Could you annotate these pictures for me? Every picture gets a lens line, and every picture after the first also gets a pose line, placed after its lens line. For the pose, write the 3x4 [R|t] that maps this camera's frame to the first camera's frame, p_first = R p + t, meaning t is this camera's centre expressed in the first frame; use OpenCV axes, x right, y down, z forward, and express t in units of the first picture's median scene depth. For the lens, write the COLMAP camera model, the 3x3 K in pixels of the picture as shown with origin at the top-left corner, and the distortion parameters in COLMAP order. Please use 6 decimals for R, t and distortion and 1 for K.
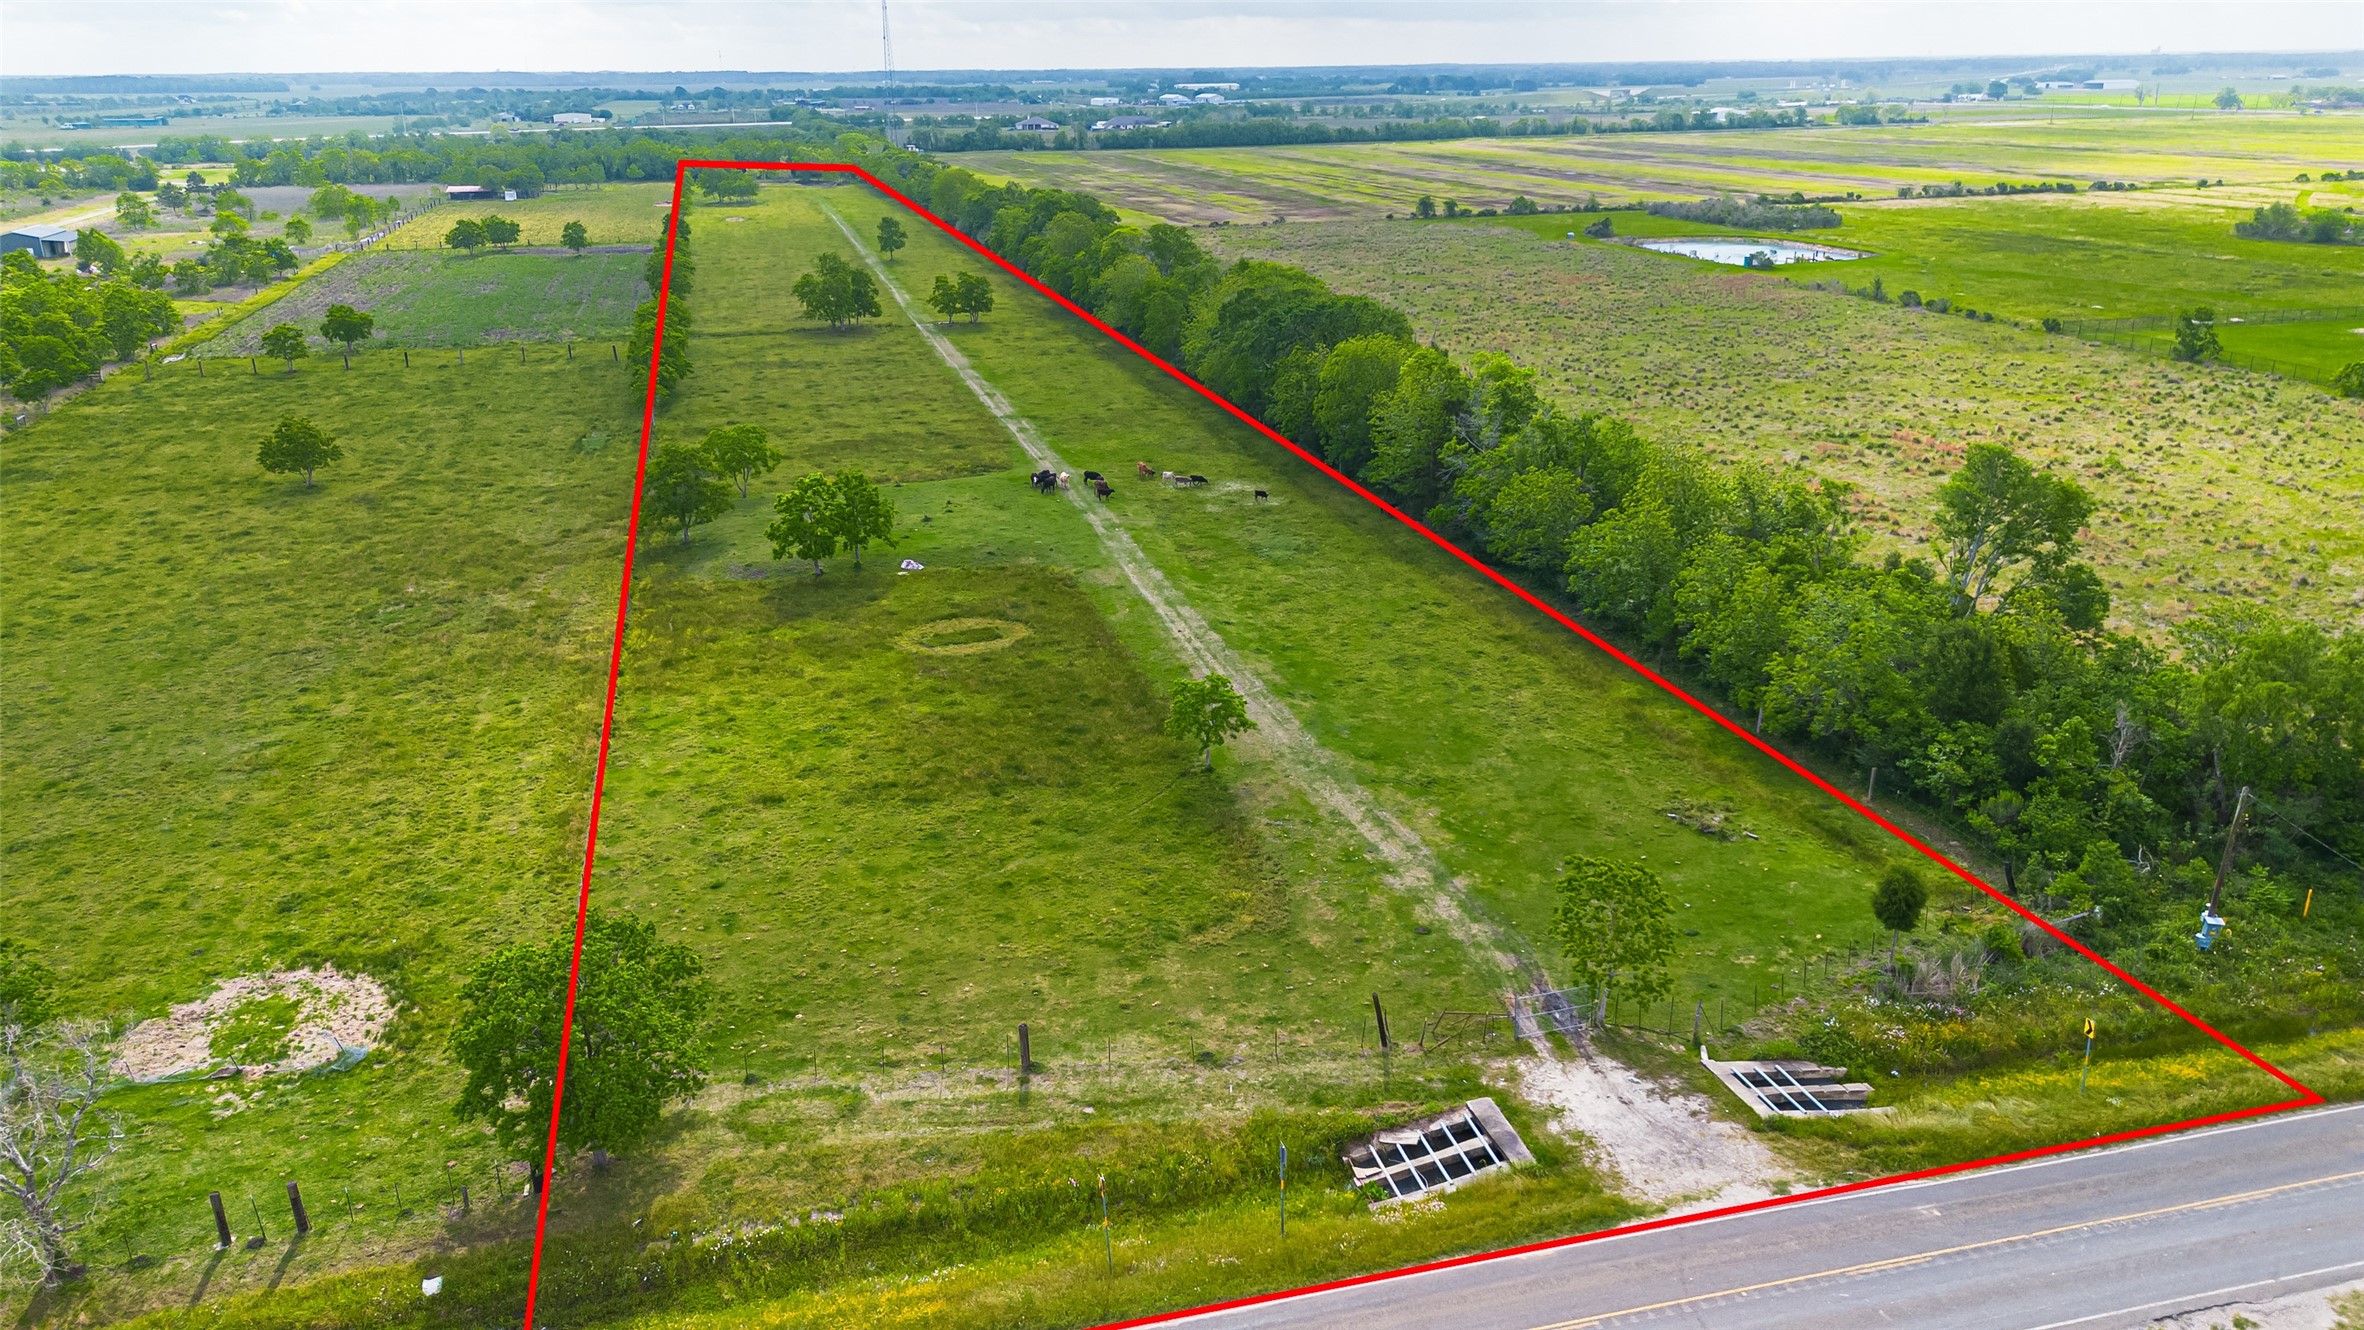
lens RADIAL K [[1676.9, 0, 1182.0], [0, 1676.9, 665.0], [0, 0, 1]] dist [0.068148, -0.062370]
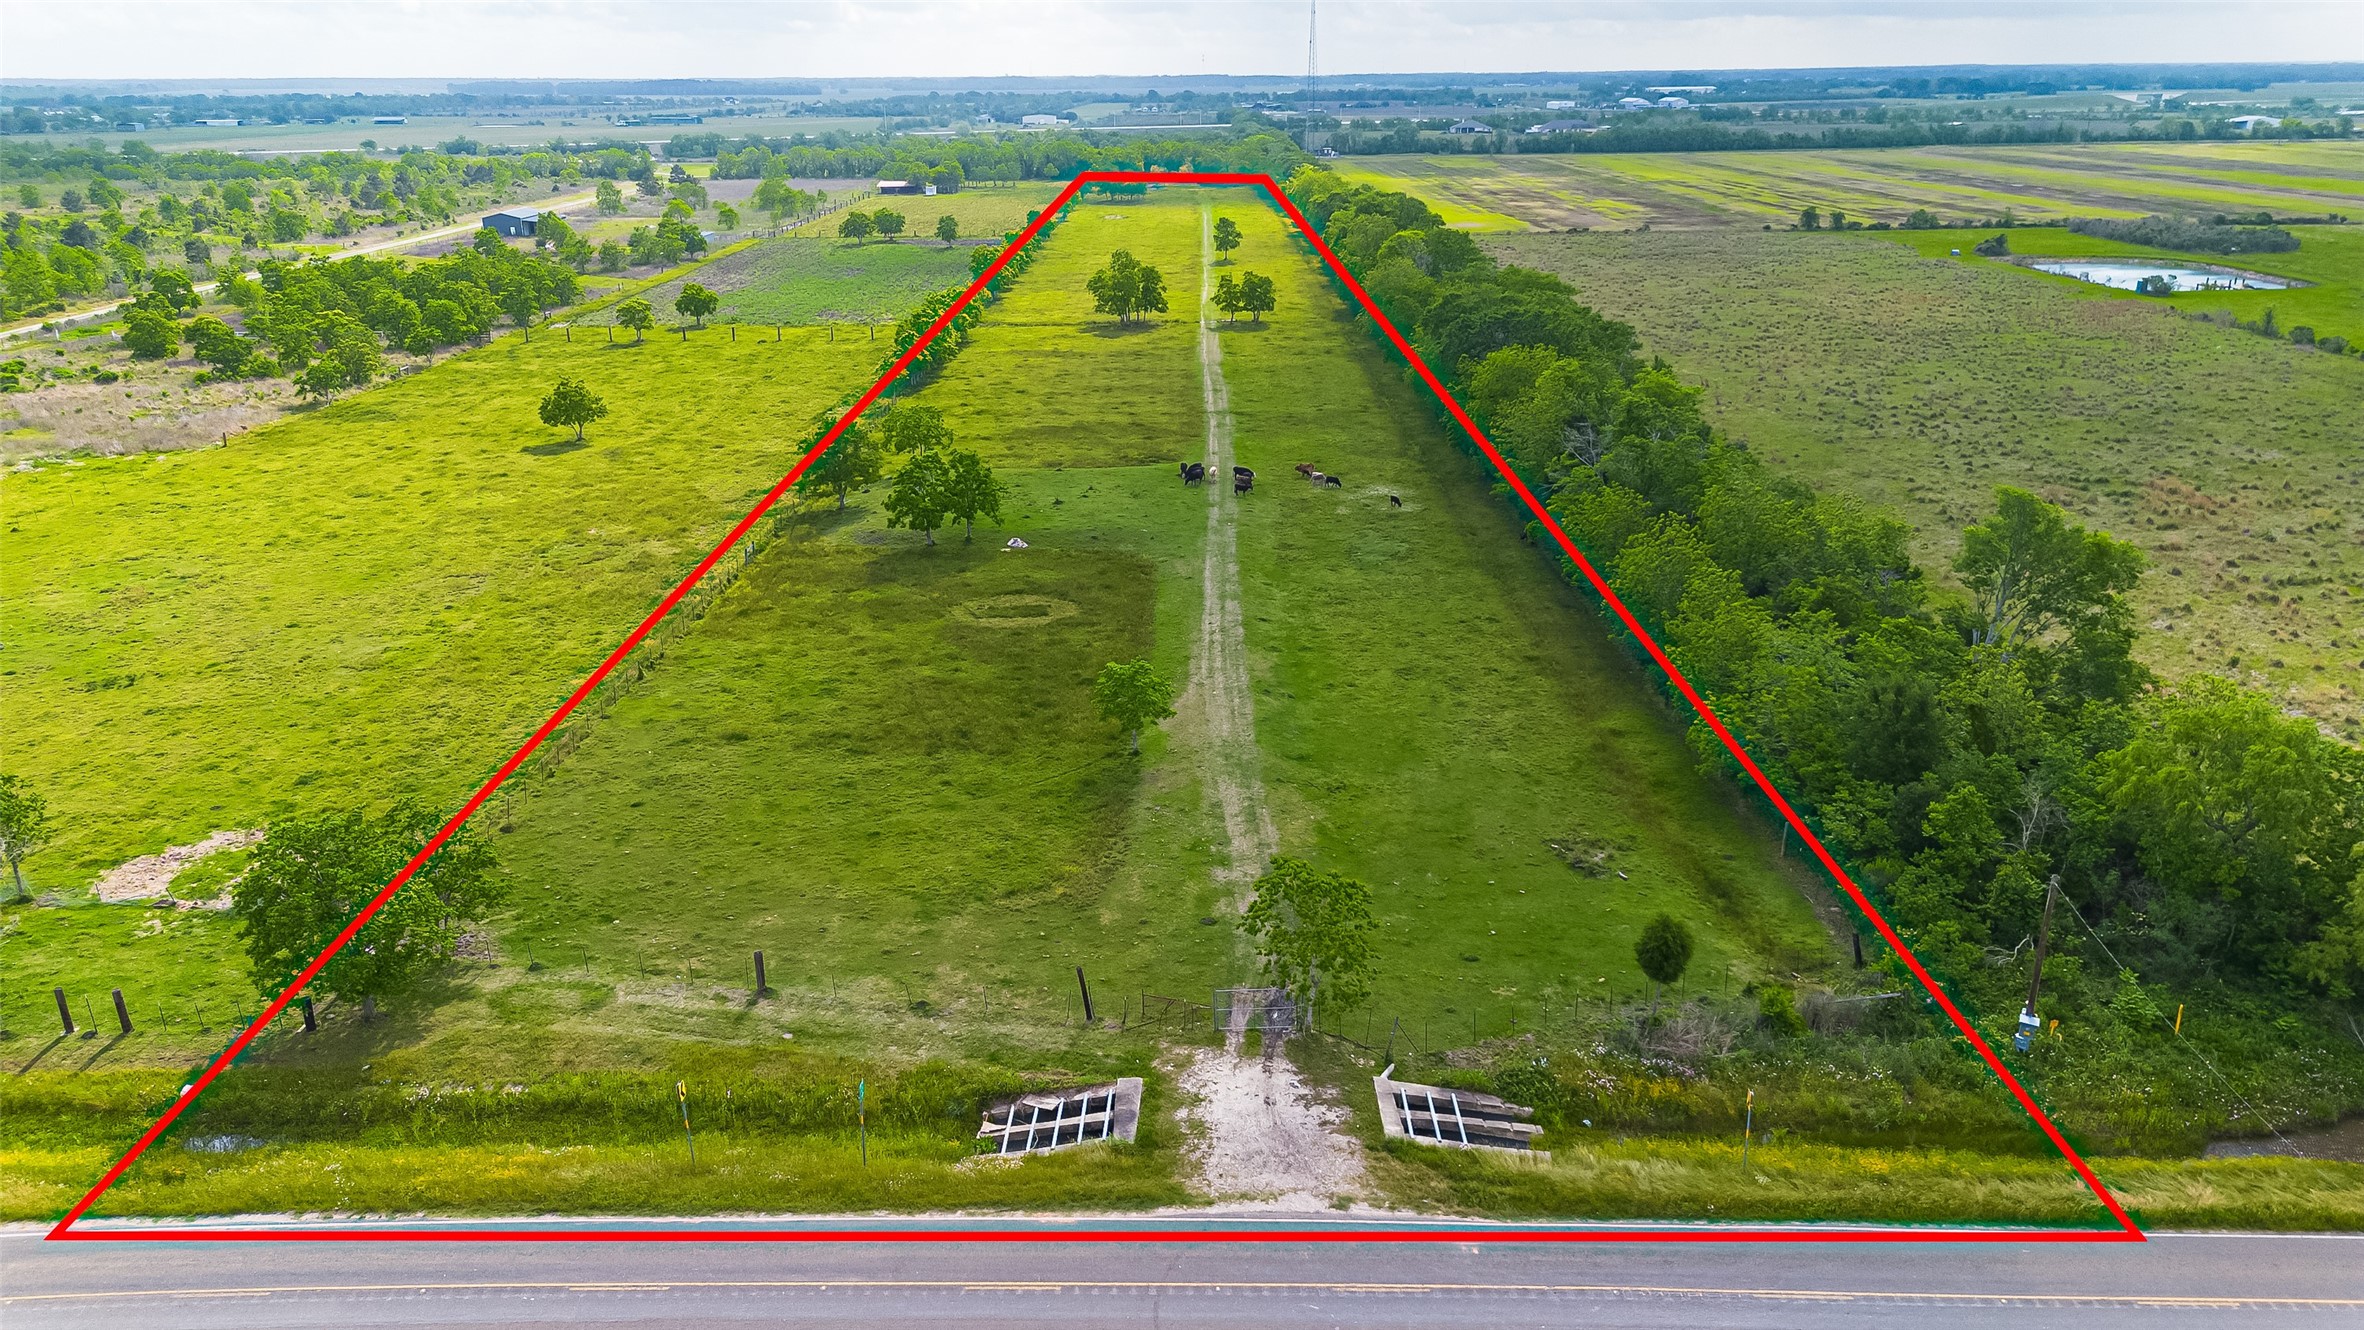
lens RADIAL K [[1676.9, 0, 1182.0], [0, 1676.9, 665.0], [0, 0, 1]] dist [0.068148, -0.062370]
pose [[0.964055, 0.091241, -0.249545, 0.243311], [-0.091670, 0.995740, 0.009928, -0.003540], [0.249387, 0.013305, 0.968312, 0.006573]]
